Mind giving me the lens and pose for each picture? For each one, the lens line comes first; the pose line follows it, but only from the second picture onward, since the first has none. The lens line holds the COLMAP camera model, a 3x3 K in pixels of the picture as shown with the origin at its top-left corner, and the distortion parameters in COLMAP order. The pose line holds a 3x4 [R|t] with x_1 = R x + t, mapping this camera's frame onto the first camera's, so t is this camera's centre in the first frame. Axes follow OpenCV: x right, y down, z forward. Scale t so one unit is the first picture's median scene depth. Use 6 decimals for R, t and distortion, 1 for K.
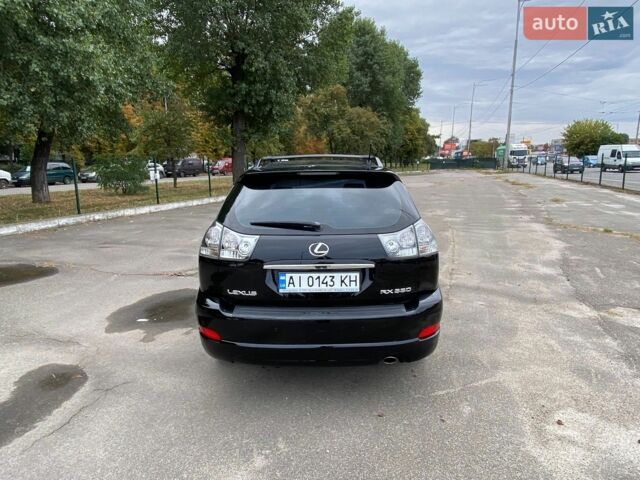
lens RADIAL K [[408.7, 0, 320.0], [0, 408.7, 240.0], [0, 0, 1]] dist [0.038525, -0.053603]
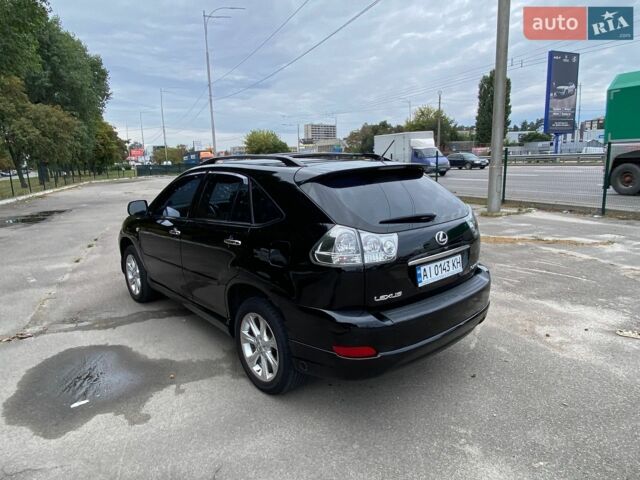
lens RADIAL K [[408.7, 0, 320.0], [0, 408.7, 240.0], [0, 0, 1]] dist [0.038525, -0.053603]
pose [[0.753273, -0.134924, 0.643720, -0.224010], [0.144437, 0.988775, 0.038230, -0.013988], [-0.641653, 0.064180, 0.764305, 0.096902]]
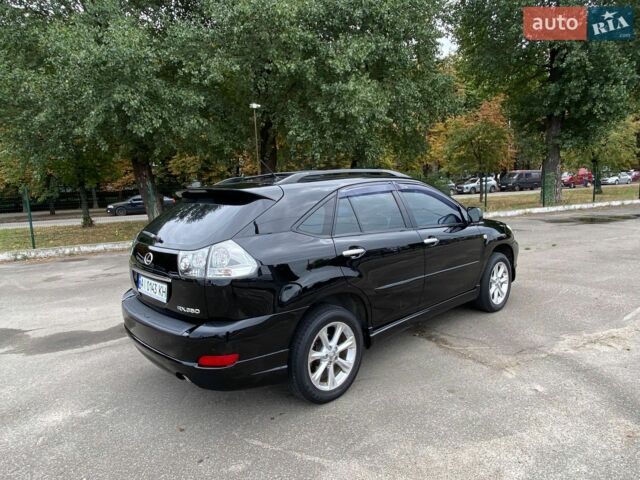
lens RADIAL K [[408.7, 0, 320.0], [0, 408.7, 240.0], [0, 0, 1]] dist [0.038525, -0.053603]
pose [[0.677110, 0.075542, -0.731994, 0.283512], [-0.099980, 0.994937, 0.010195, -0.022027], [0.729059, 0.066282, 0.681234, 0.137081]]
